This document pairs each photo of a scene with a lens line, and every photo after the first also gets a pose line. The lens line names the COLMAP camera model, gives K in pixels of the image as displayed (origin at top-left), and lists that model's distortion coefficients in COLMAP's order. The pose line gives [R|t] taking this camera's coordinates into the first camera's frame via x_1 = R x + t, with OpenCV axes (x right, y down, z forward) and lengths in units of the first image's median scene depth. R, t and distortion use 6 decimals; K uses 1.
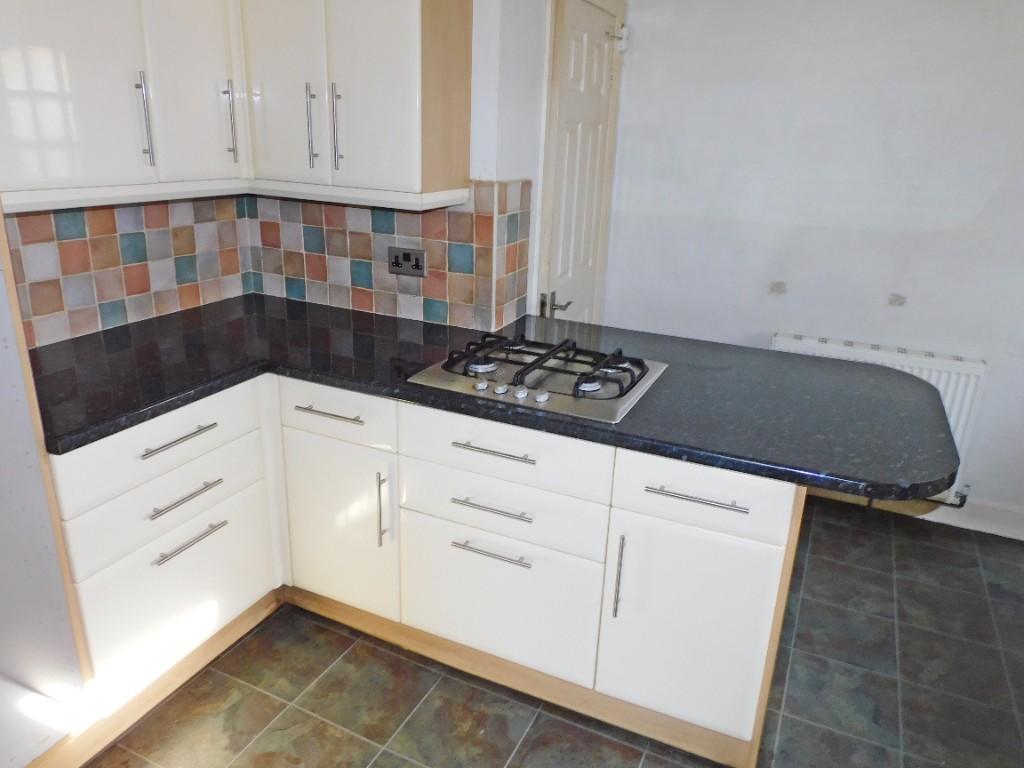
lens RADIAL K [[714.6, 0, 512.0], [0, 714.6, 384.0], [0, 0, 1]] dist [-0.010169, -0.001142]
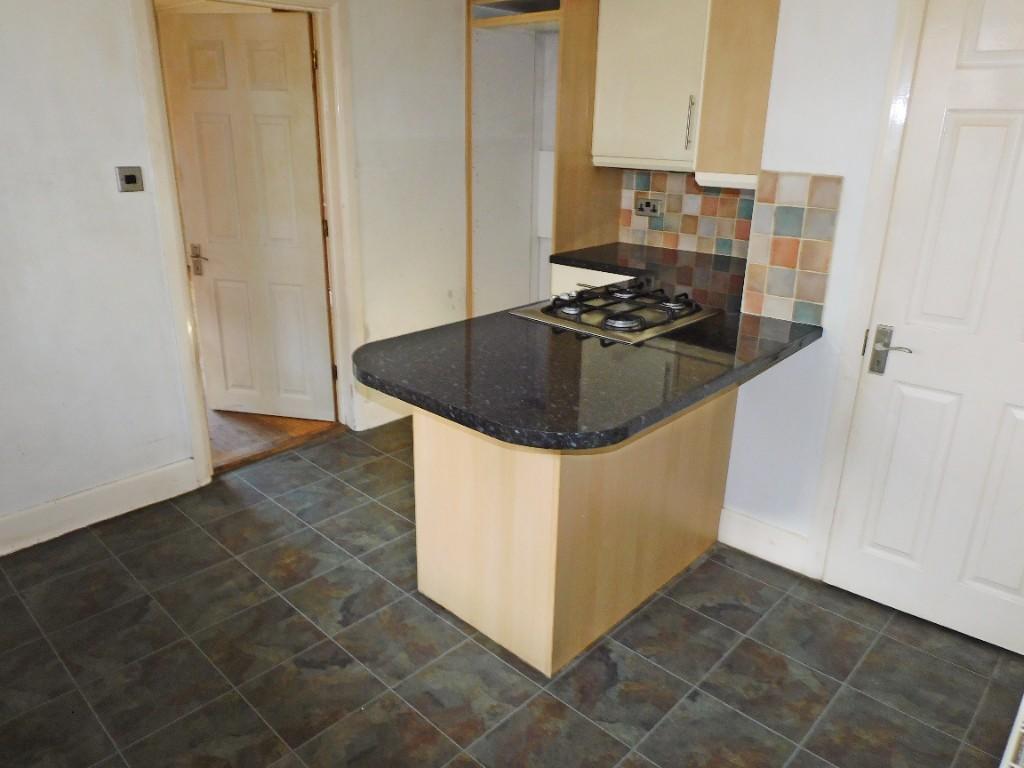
lens RADIAL K [[714.6, 0, 512.0], [0, 714.6, 384.0], [0, 0, 1]] dist [-0.010169, -0.001142]
pose [[-0.303500, 0.286699, -0.908676, 1.205259], [-0.348218, 0.854319, 0.385855, -0.307799], [0.886923, 0.433524, -0.159452, 1.029933]]
